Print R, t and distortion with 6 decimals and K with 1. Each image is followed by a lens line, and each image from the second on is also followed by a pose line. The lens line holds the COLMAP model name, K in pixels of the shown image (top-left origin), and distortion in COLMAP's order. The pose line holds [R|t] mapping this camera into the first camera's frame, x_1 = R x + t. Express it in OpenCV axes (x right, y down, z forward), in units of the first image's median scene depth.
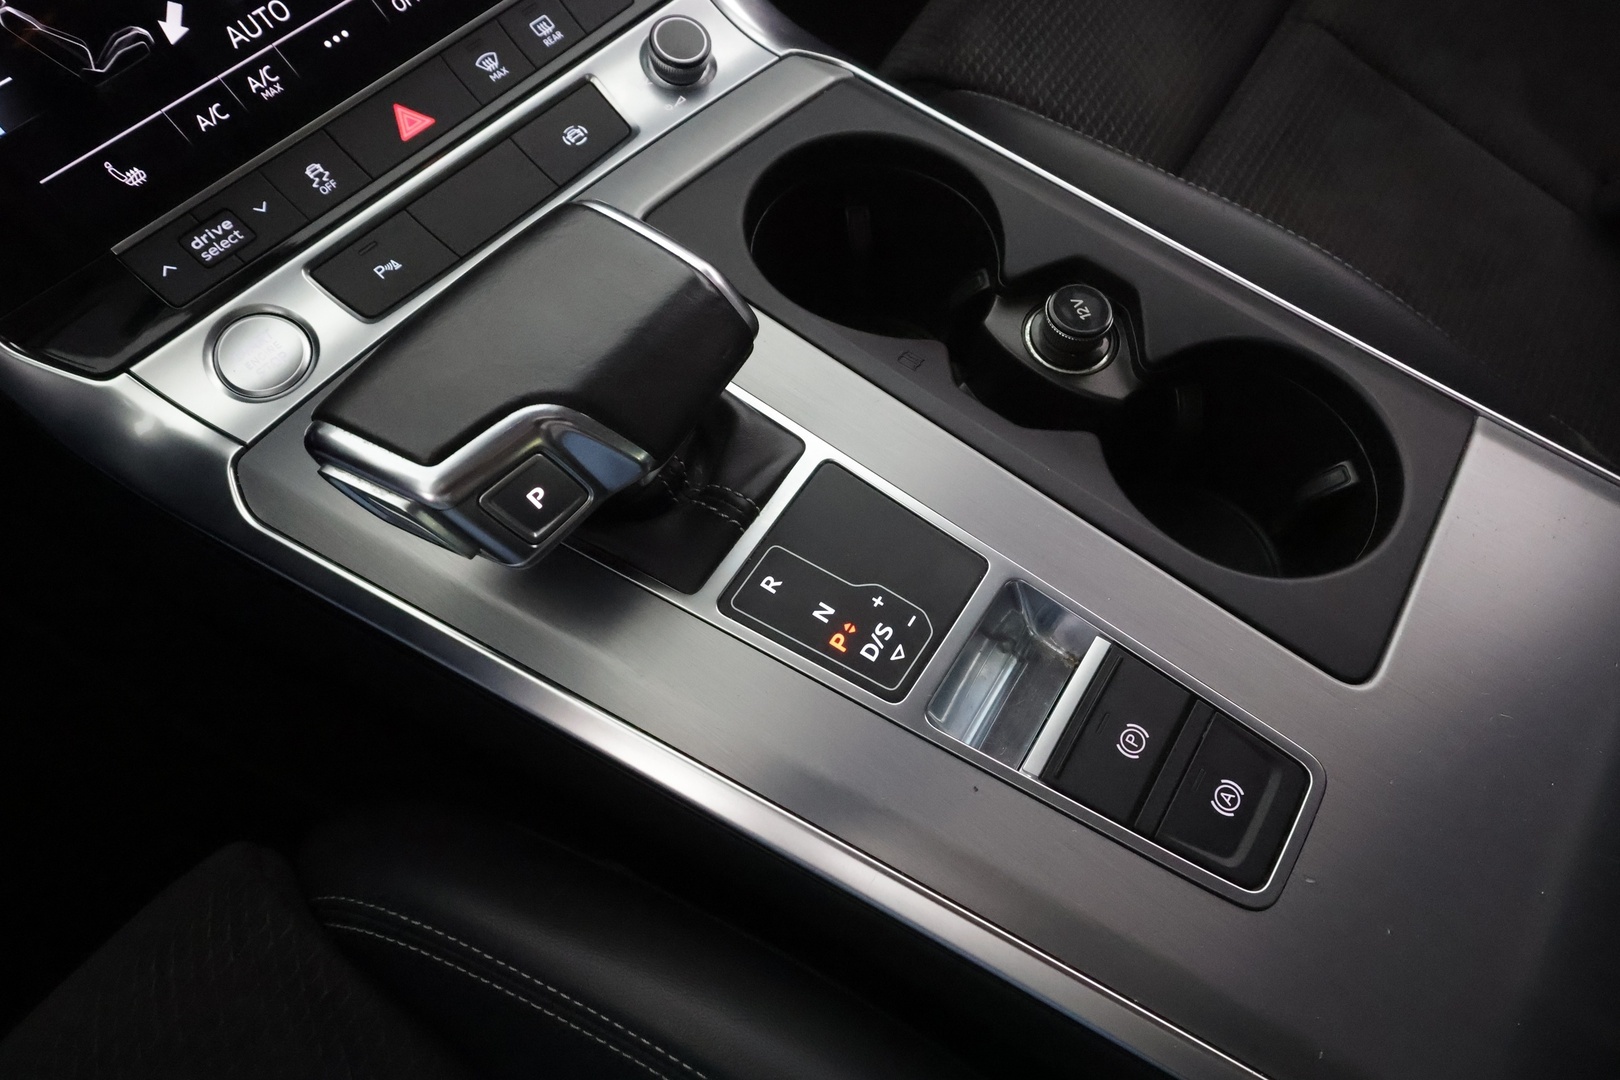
lens RADIAL K [[1018.0, 0, 801.6], [0, 1018.0, 548.8], [0, 0, 1]] dist [0.000390, 0.002107]
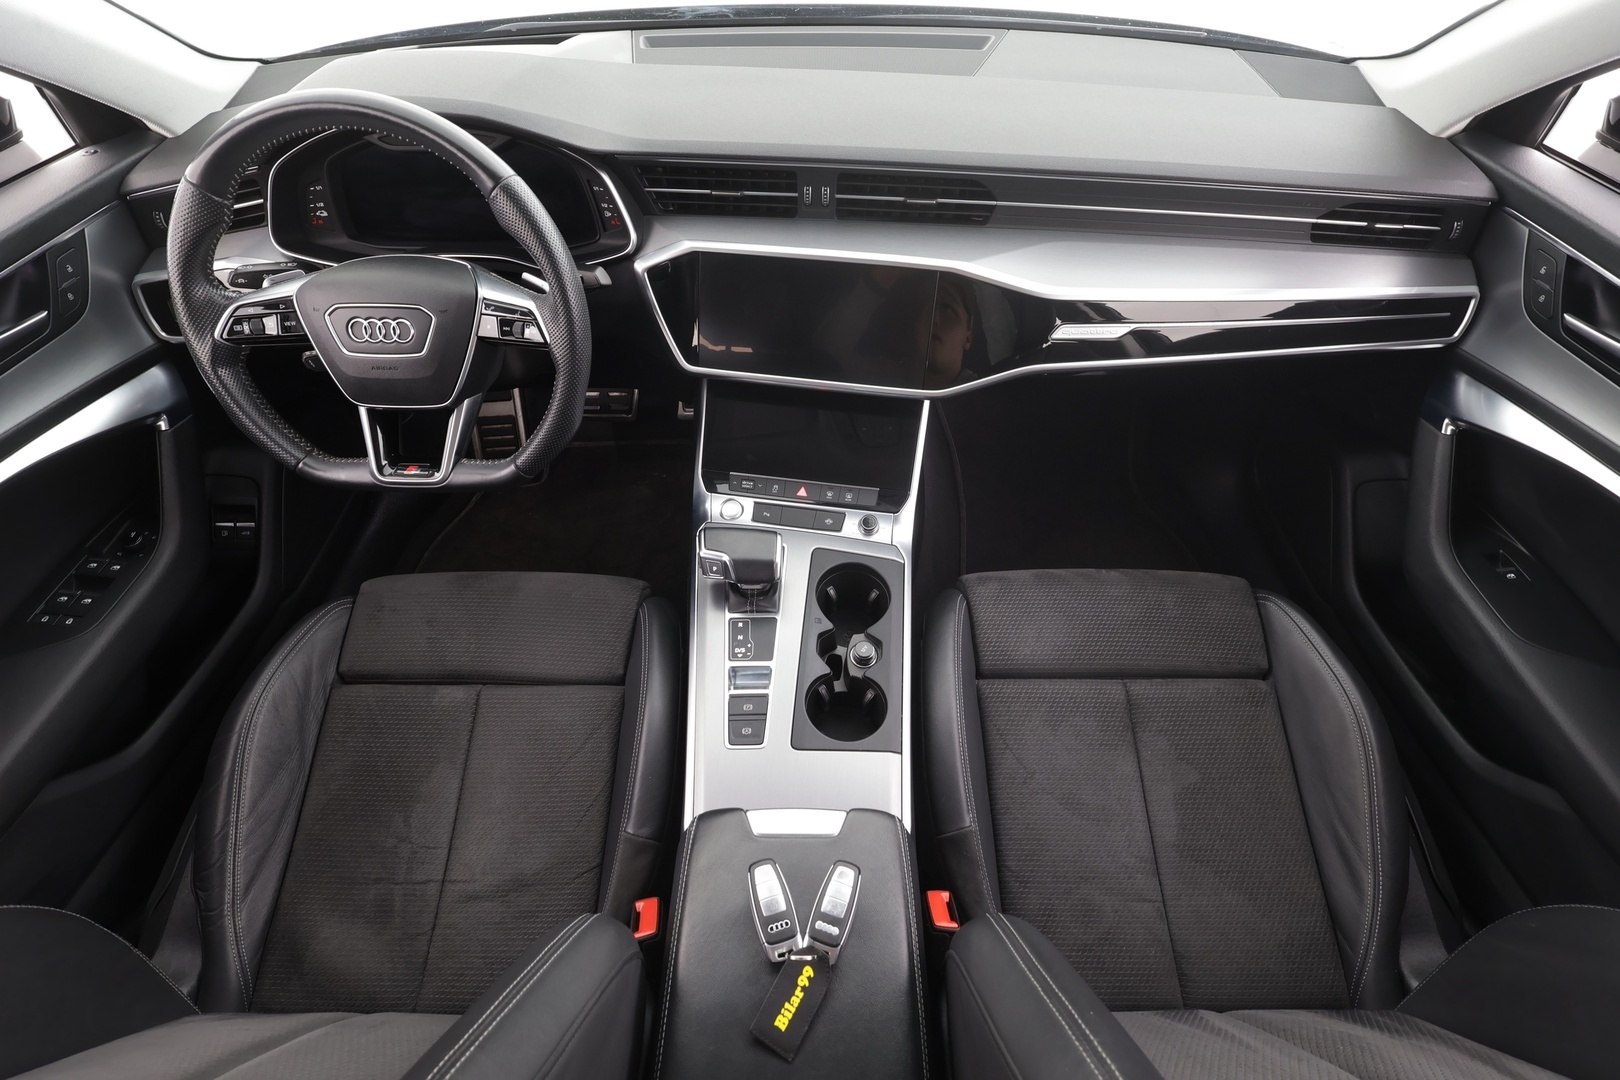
lens RADIAL K [[747.2, 0, 814.3], [0, 747.2, 542.0], [0, 0, 1]] dist [-0.002015, 0.000442]
pose [[0.543772, 0.653543, -0.526492, 1.328419], [-0.745039, 0.664699, 0.055609, -0.511130], [0.386302, 0.362018, 0.848360, -1.397994]]
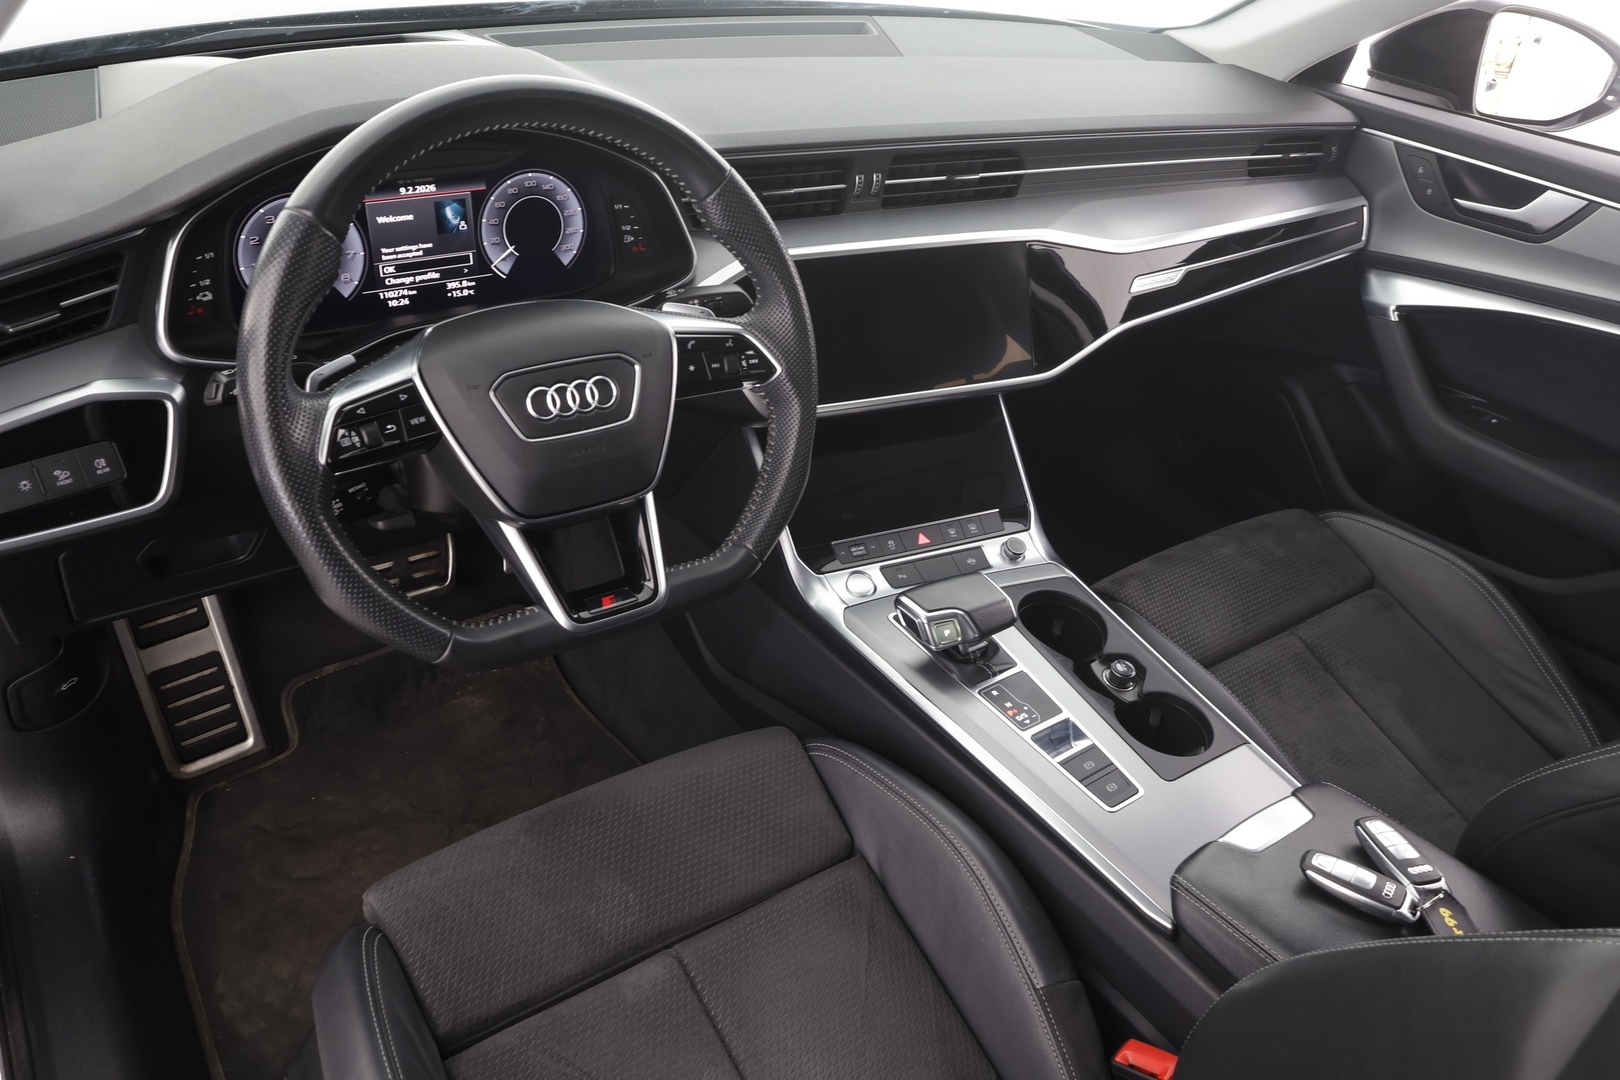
lens RADIAL K [[1175.0, 0, 810.0], [0, 1175.0, 540.0], [0, 0, 1]] dist [0.004692, -0.000699]
pose [[0.920930, 0.314193, -0.230587, 0.117632], [-0.385407, 0.822066, -0.419128, 1.230353], [0.057871, 0.474858, 0.878158, -2.183080]]
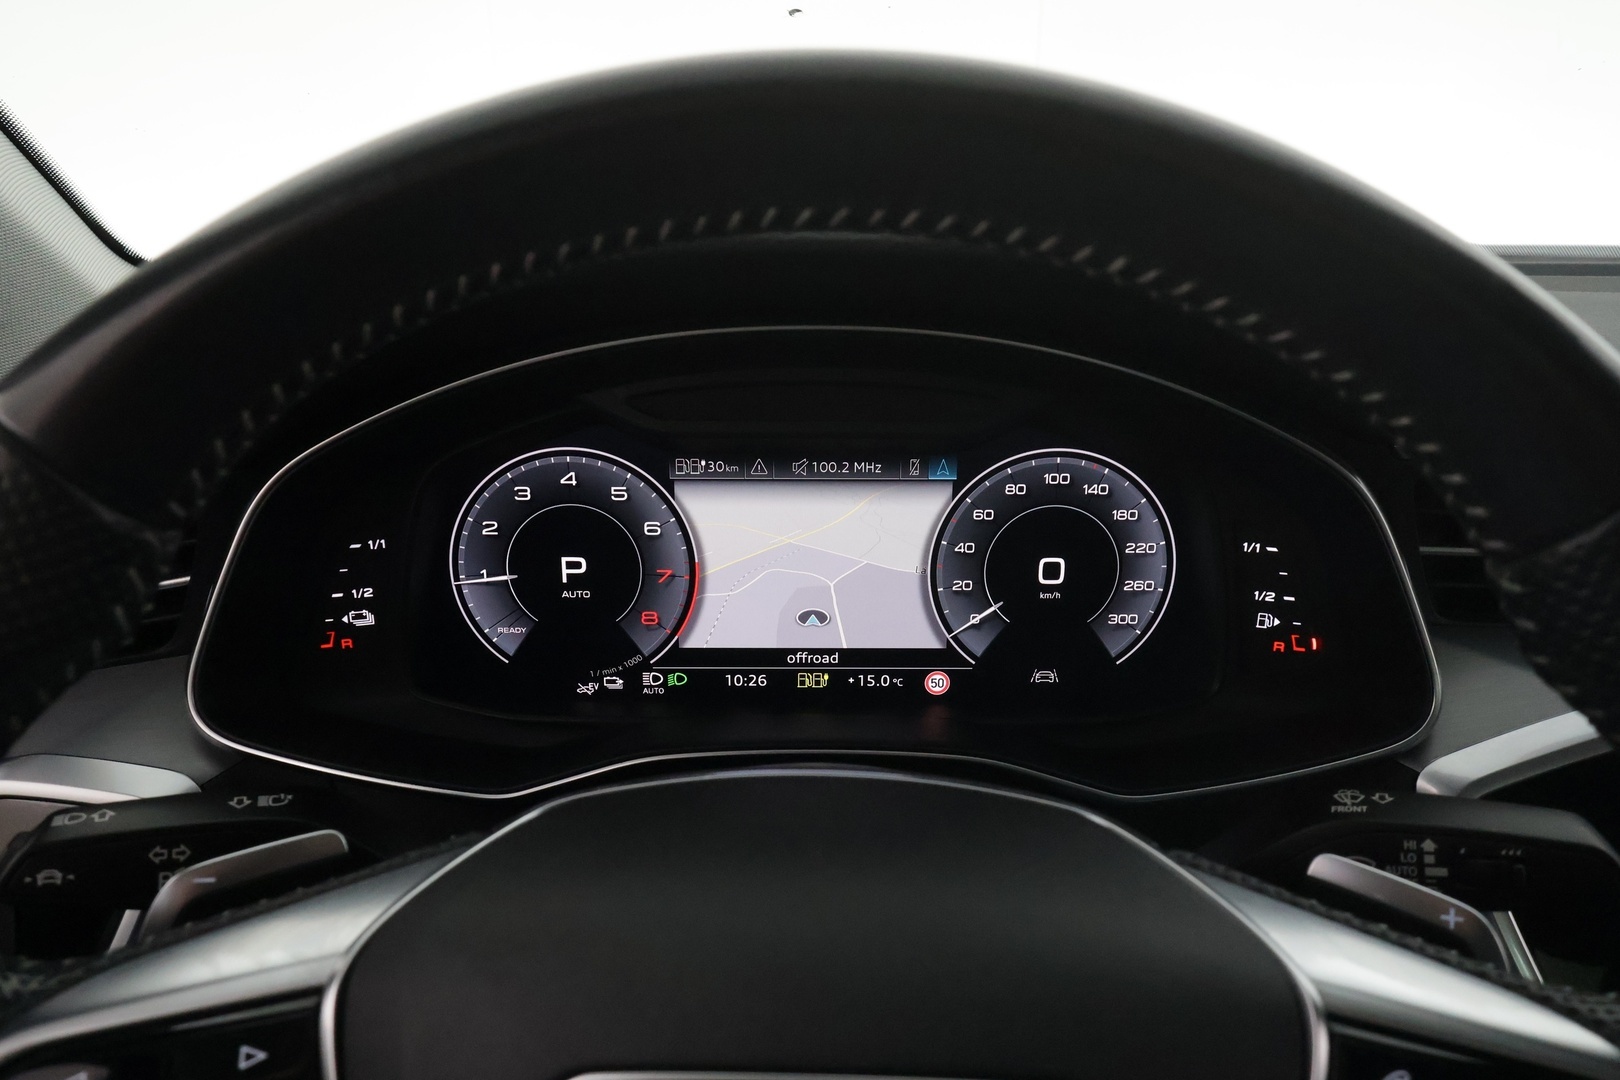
lens RADIAL K [[1104.2, 0, 810.0], [0, 1104.2, 540.0], [0, 0, 1]] dist [0.000223, 0.000067]
pose [[0.553121, 0.319838, -0.769260, -0.663499], [-0.743002, 0.607052, -0.281844, 0.110509], [0.376836, 0.727455, 0.573414, -0.804587]]
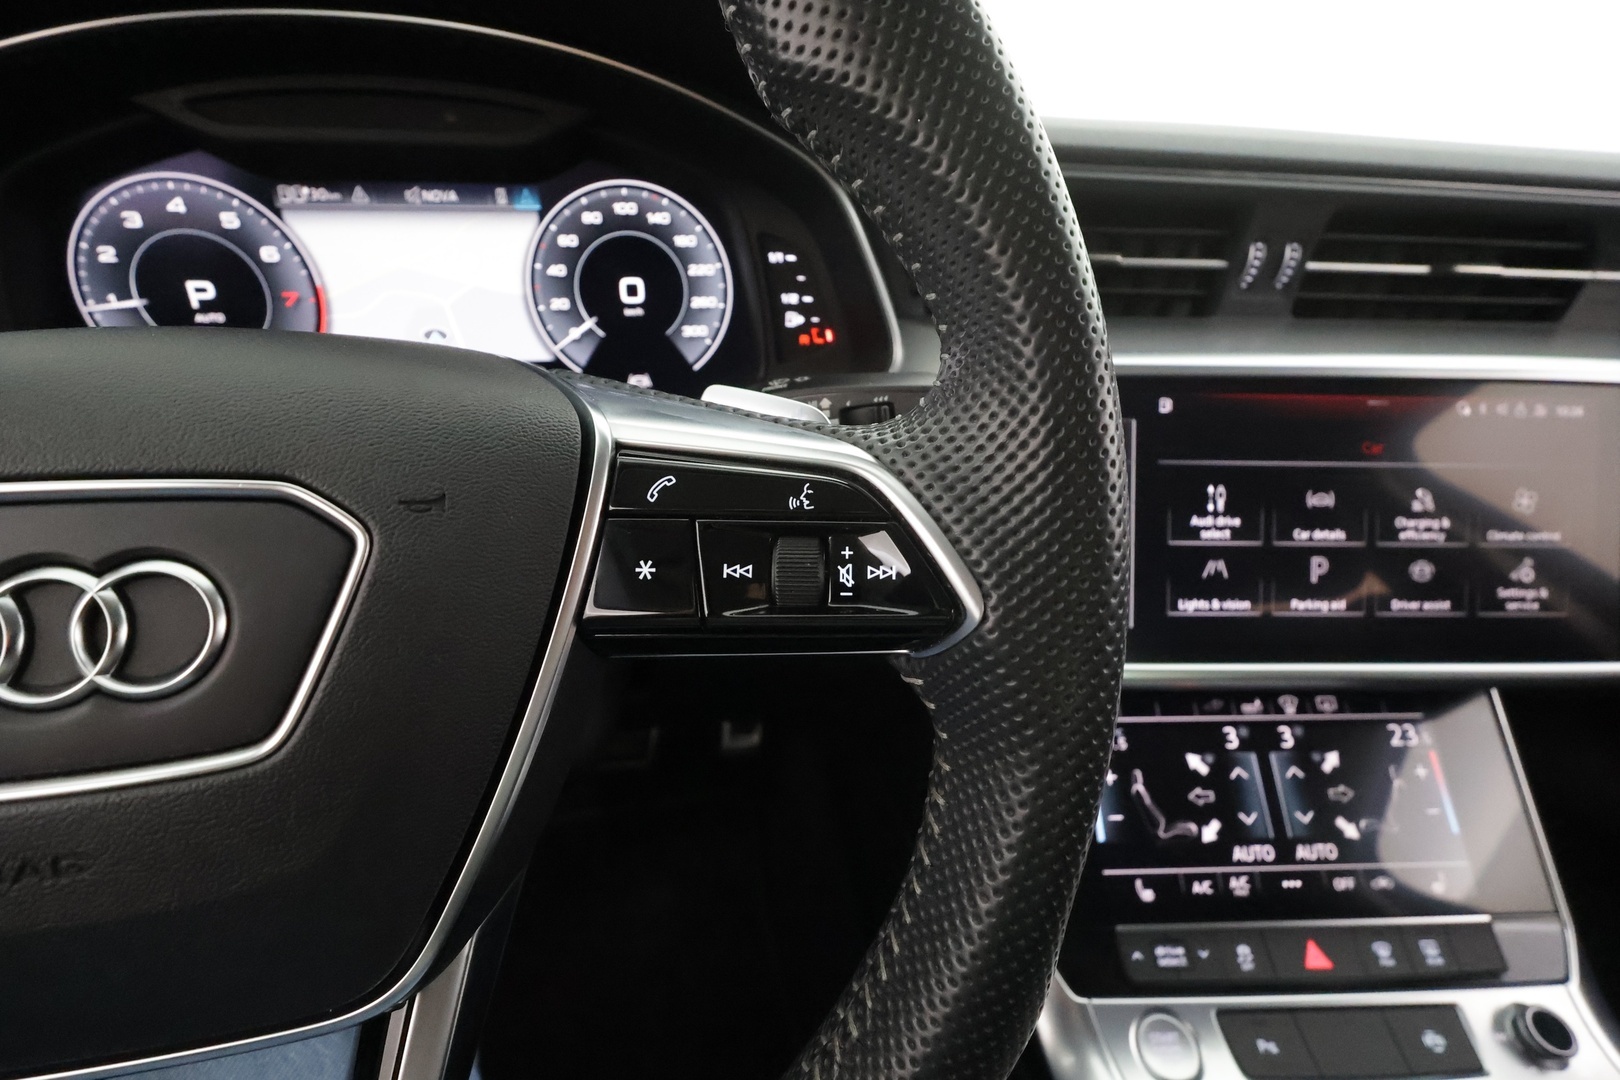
lens RADIAL K [[747.2, 0, 814.3], [0, 747.2, 542.0], [0, 0, 1]] dist [-0.002015, 0.000442]
pose [[0.706361, 0.375131, -0.600276, -0.499070], [-0.645486, 0.689410, -0.328728, -0.006401], [0.290520, 0.619670, 0.729114, -0.403049]]
